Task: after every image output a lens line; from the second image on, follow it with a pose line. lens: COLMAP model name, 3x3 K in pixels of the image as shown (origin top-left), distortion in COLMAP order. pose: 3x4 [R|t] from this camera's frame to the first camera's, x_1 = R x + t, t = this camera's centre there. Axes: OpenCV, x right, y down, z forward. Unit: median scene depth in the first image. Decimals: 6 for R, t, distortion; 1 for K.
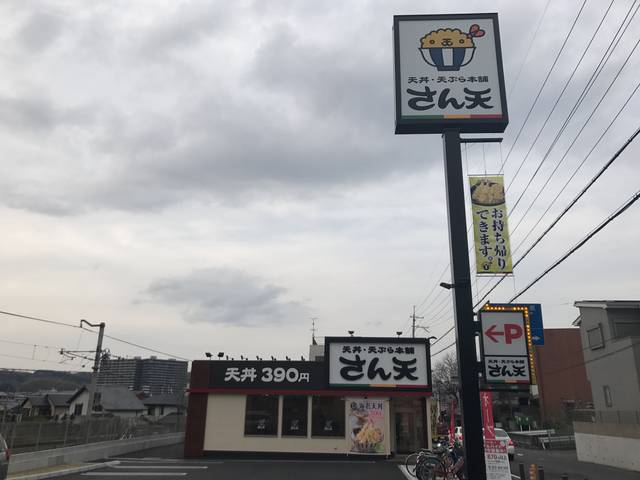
lens RADIAL K [[526.3, 0, 317.9], [0, 526.3, 235.7], [0, 0, 1]] dist [0.011763, -0.014253]
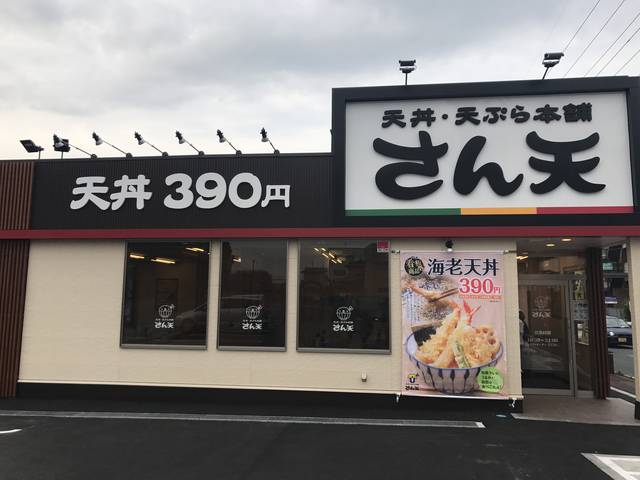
lens RADIAL K [[526.3, 0, 321.7], [0, 526.3, 240.5], [0, 0, 1]] dist [0.011763, -0.014253]
pose [[0.999552, -0.008915, -0.028573, 0.015479], [0.014605, 0.978525, 0.205608, 0.227220], [0.026127, -0.205933, 0.978217, 0.642204]]
